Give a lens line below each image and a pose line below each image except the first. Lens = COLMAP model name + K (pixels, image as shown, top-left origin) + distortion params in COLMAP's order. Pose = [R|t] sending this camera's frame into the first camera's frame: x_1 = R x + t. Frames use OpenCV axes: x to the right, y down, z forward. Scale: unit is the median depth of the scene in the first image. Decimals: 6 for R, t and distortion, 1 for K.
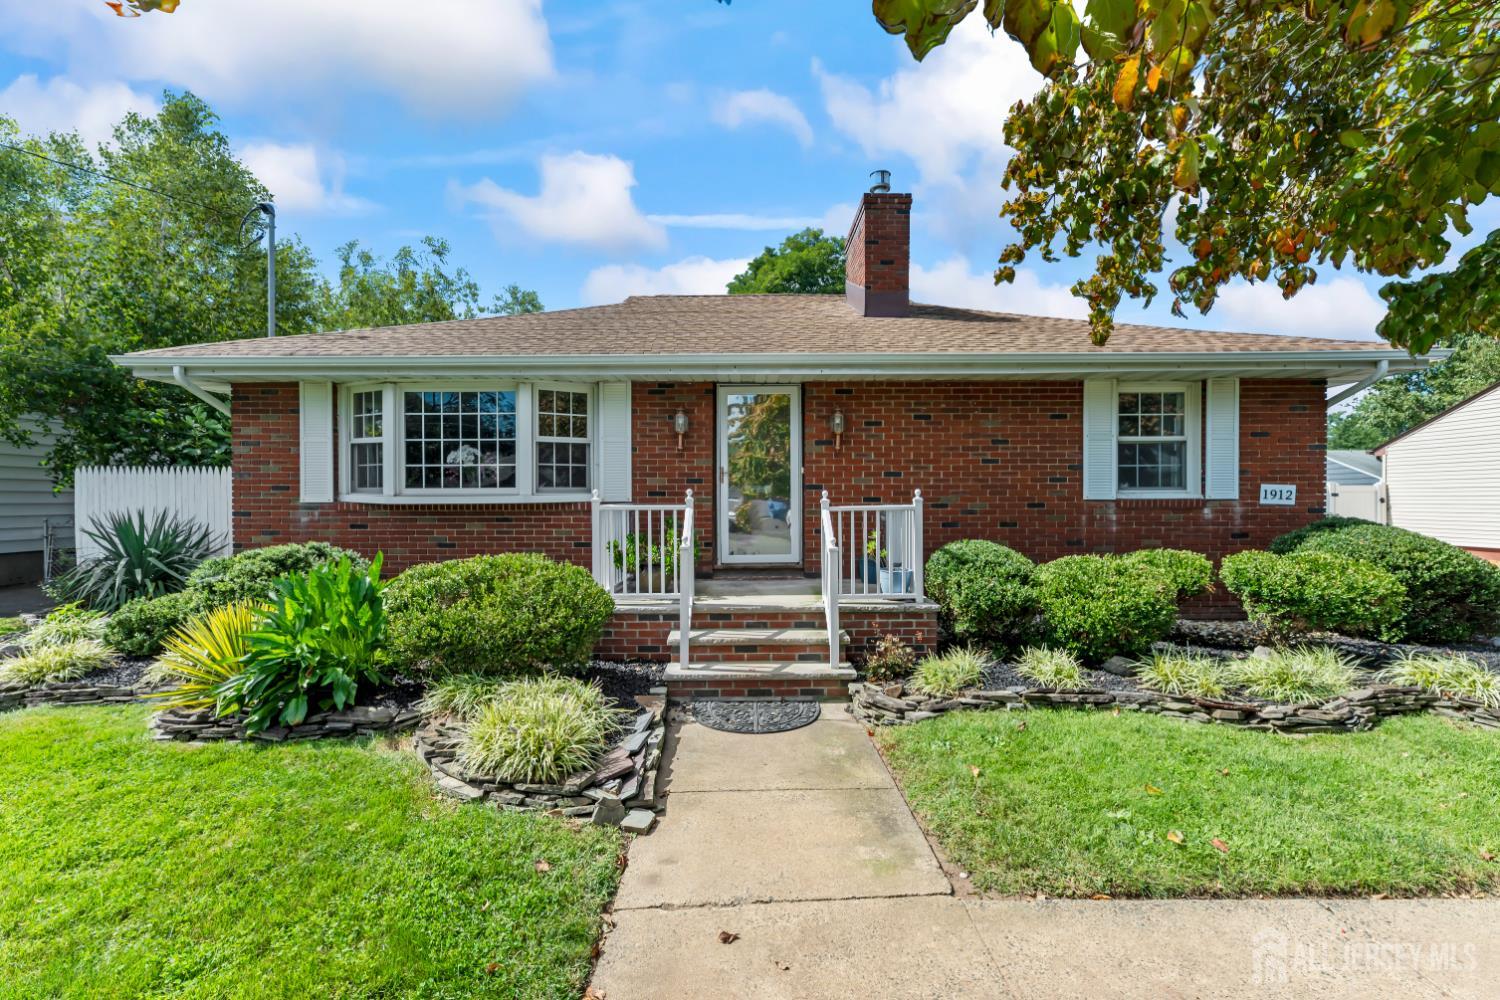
lens RADIAL K [[647.9, 0, 750.0], [0, 647.9, 500.0], [0, 0, 1]] dist [0.001633, 0.000116]
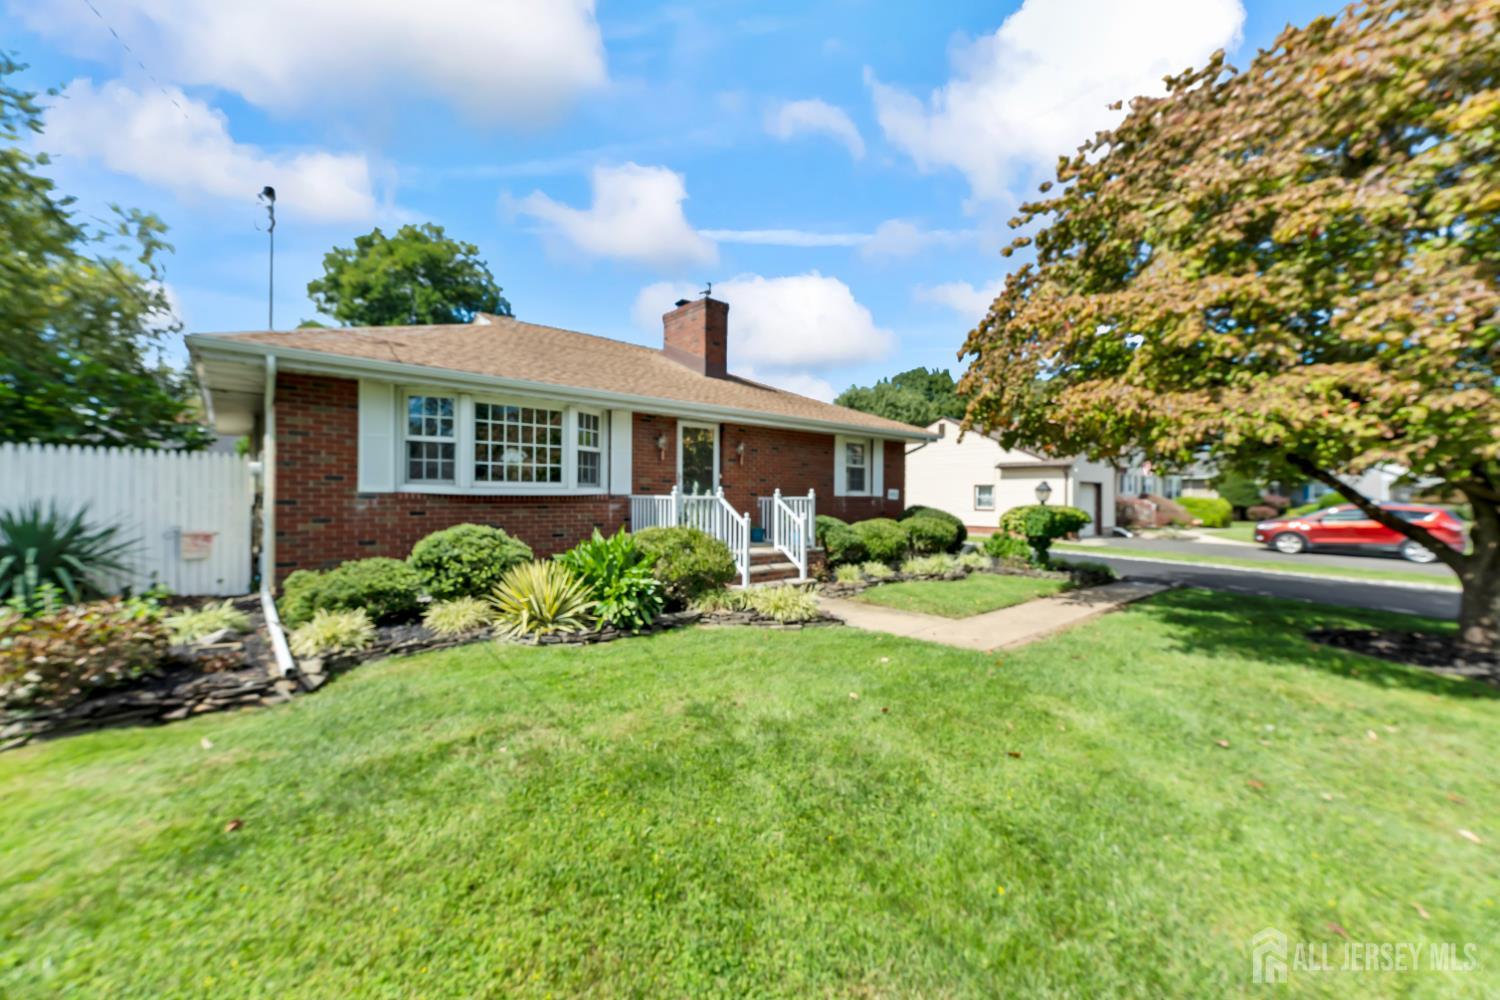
lens RADIAL K [[599.5, 0, 750.0], [0, 599.5, 500.0], [0, 0, 1]] dist [-0.000346, -0.000034]
pose [[0.743741, 0.005359, 0.668446, -0.892980], [-0.004920, 0.999985, -0.002544, 0.017551], [-0.668449, -0.001397, 0.743756, -0.178452]]
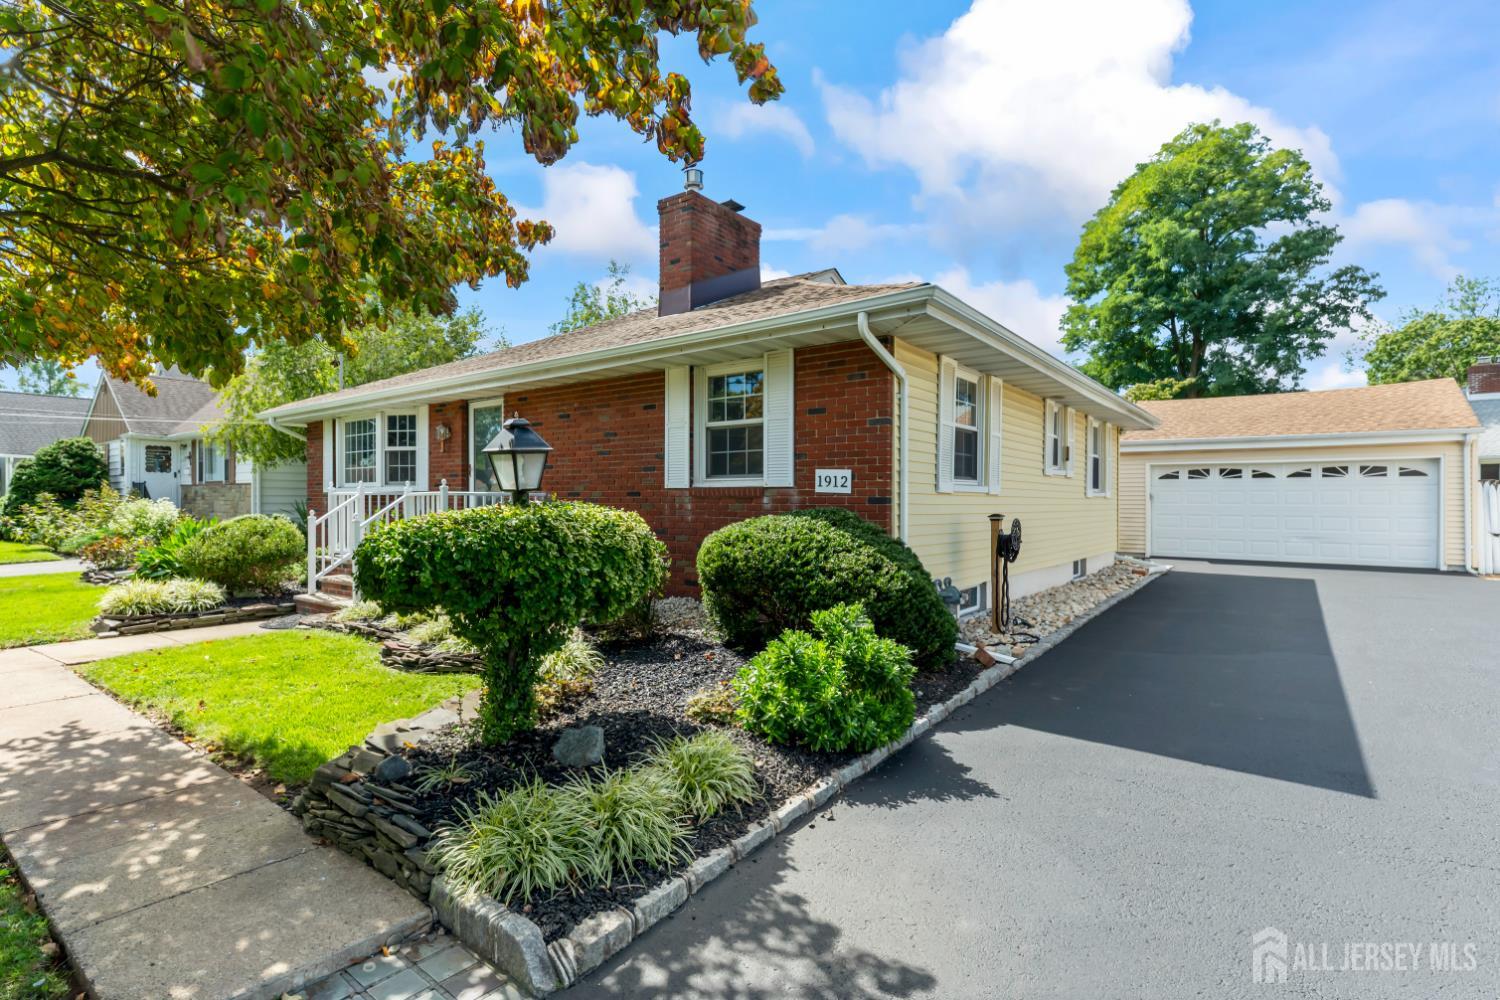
lens RADIAL K [[725.1, 0, 750.0], [0, 725.1, 500.0], [0, 0, 1]] dist [0.000975, 0.000082]
pose [[0.798453, 0.005590, -0.602031, 1.291995], [-0.003720, 0.999984, 0.004350, 0.012126], [0.602045, -0.001234, 0.798461, 0.186358]]
